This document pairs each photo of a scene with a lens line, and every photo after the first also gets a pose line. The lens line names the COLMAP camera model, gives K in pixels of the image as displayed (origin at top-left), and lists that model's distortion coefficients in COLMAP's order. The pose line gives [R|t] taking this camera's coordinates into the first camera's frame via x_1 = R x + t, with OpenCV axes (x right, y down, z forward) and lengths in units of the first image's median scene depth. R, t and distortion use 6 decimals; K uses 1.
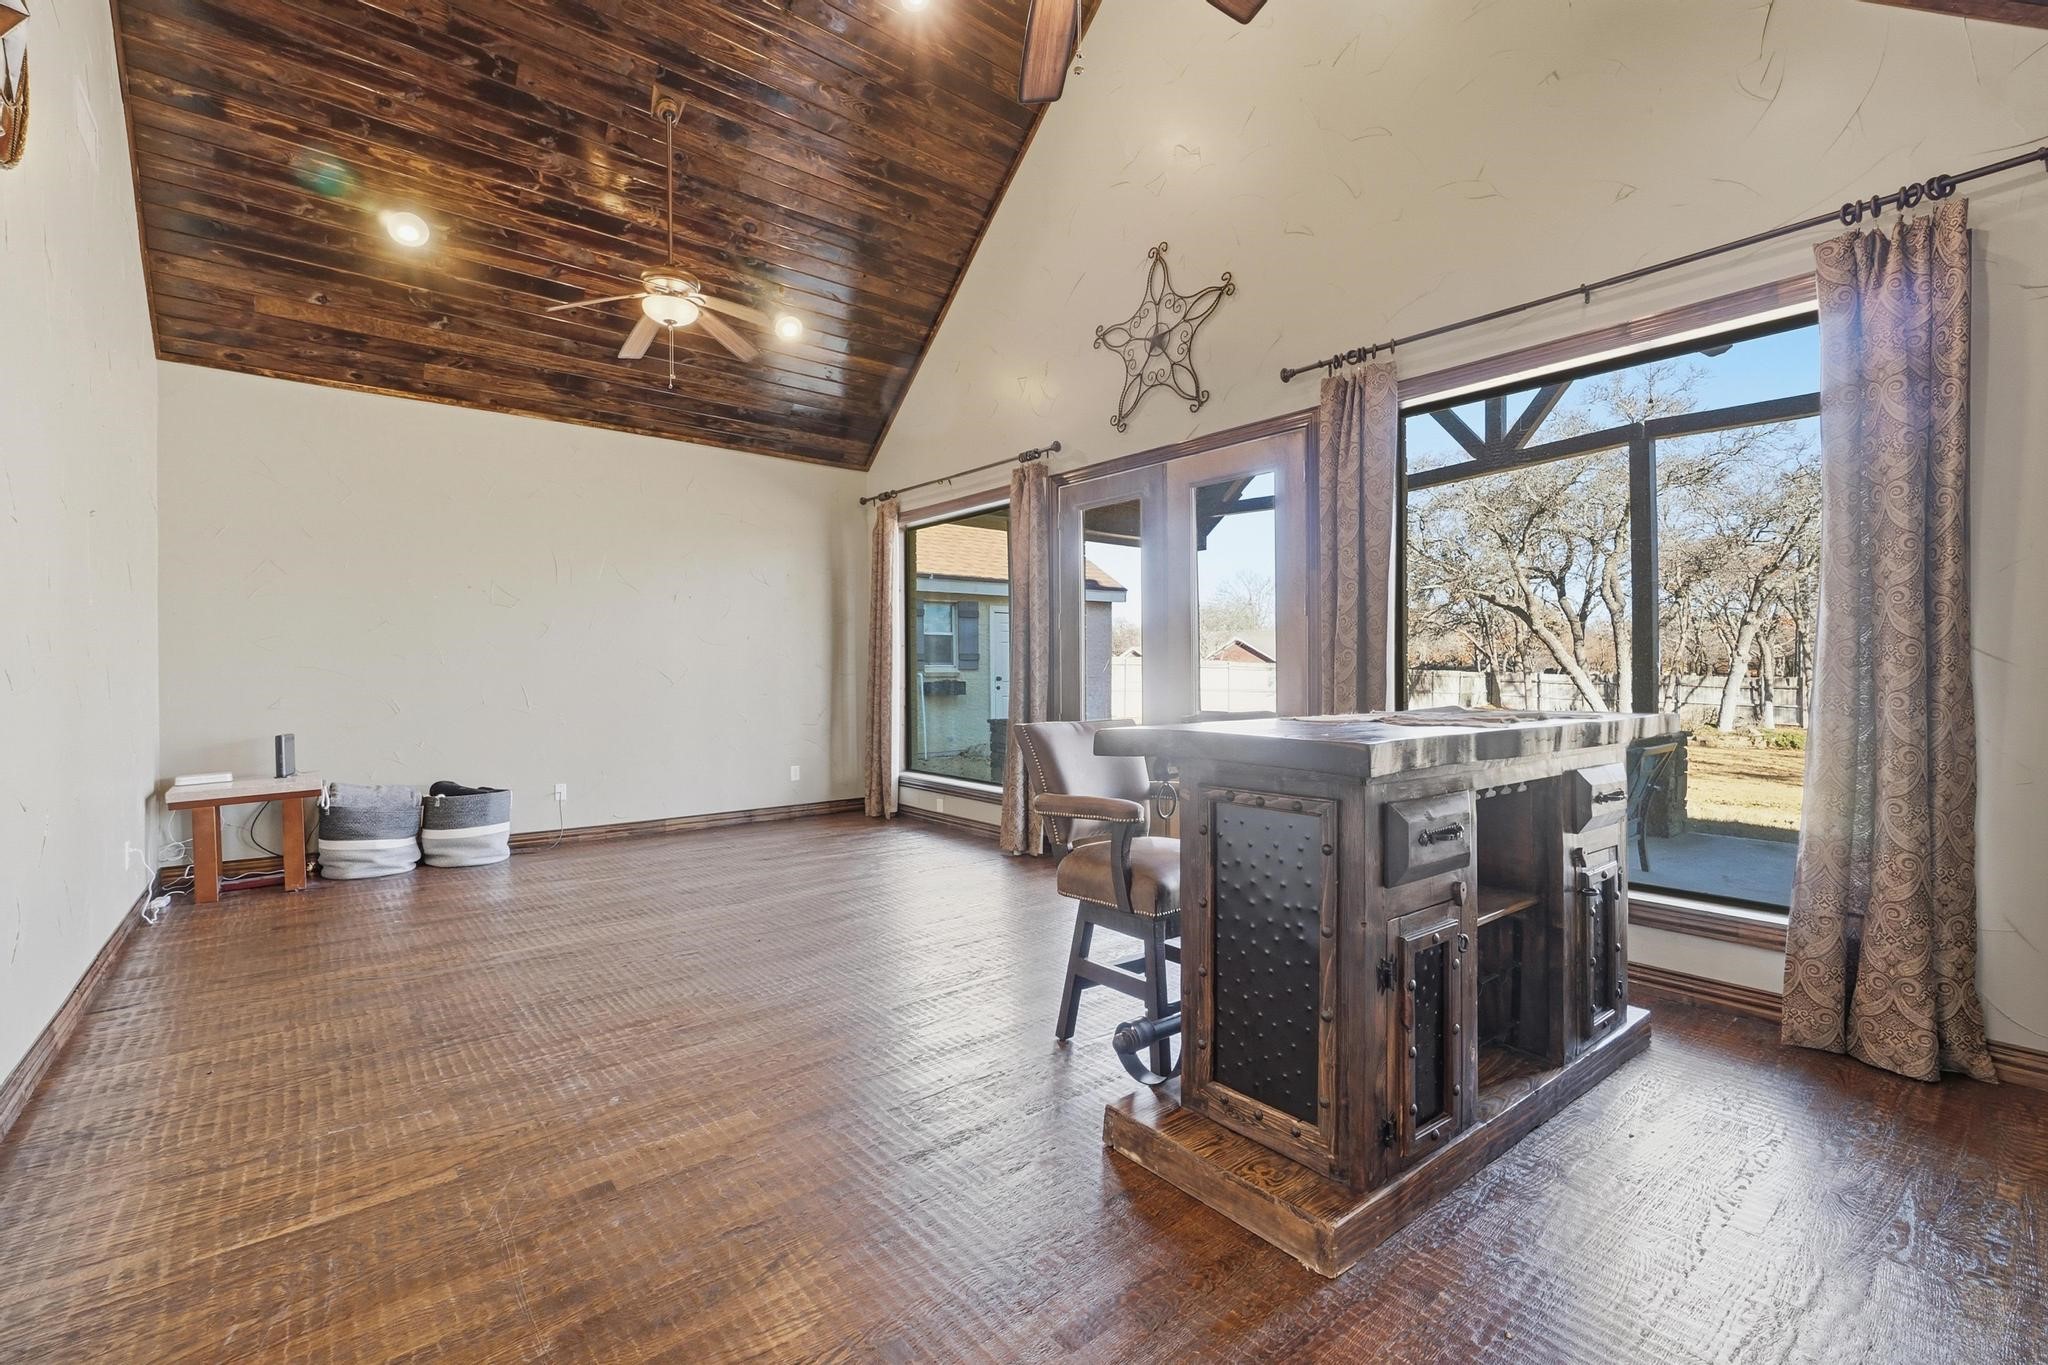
lens RADIAL K [[883.8, 0, 1009.6], [0, 883.8, 675.1], [0, 0, 1]] dist [-0.007440, 0.000170]
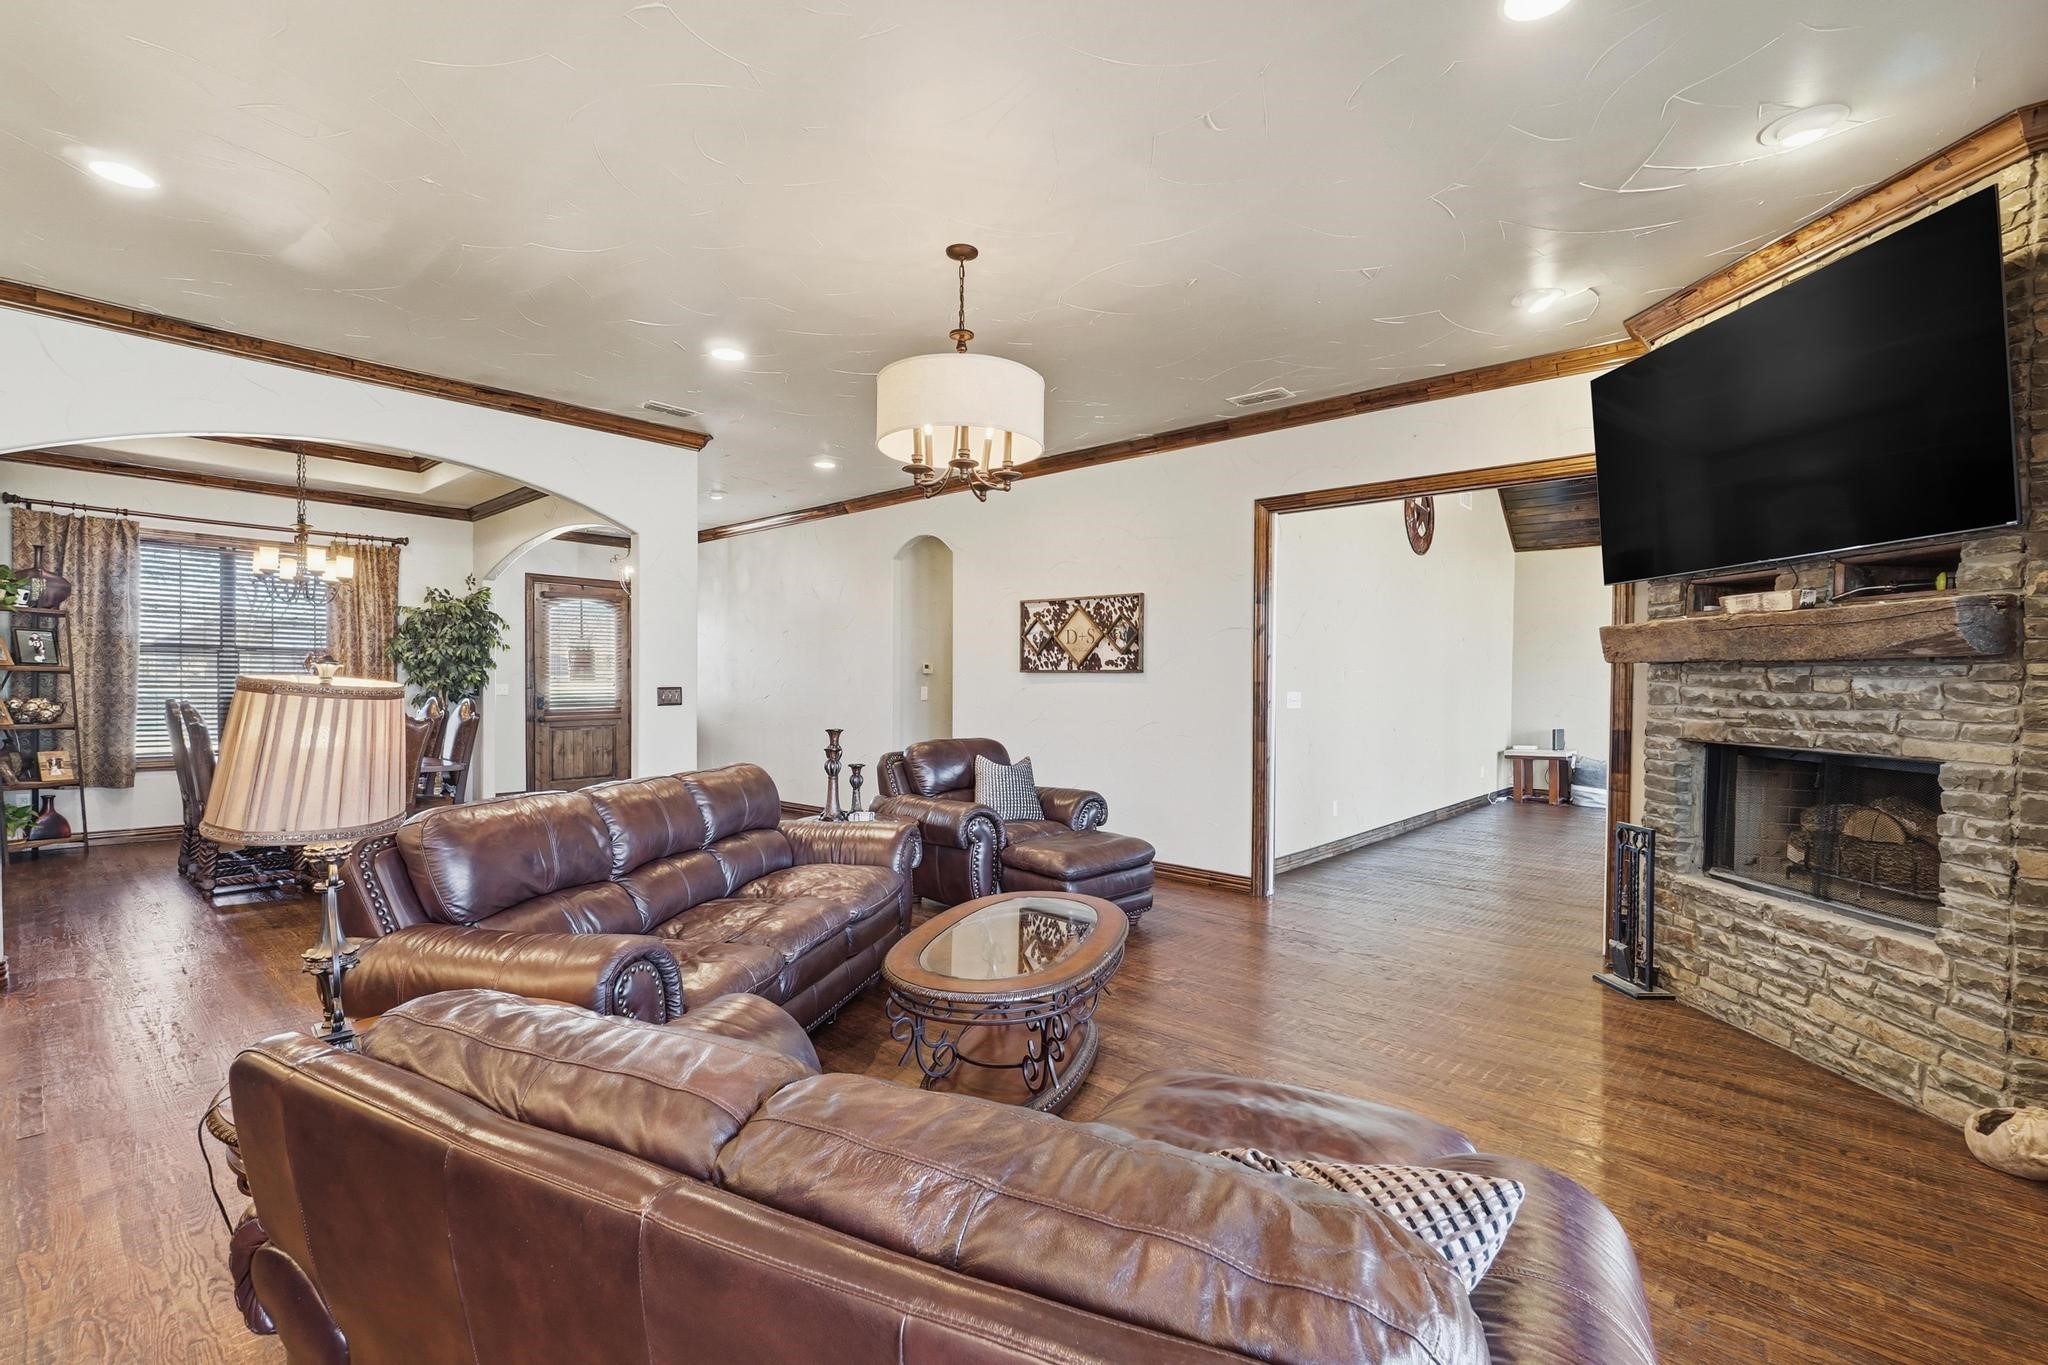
lens RADIAL K [[904.2, 0, 1009.6], [0, 904.2, 700.7], [0, 0, 1]] dist [-0.008055, 0.000292]
pose [[0.156578, 0.025702, -0.987331, 0.713304], [-0.020279, 0.999534, 0.022804, -0.013253], [0.987457, 0.016452, 0.157026, -0.394654]]
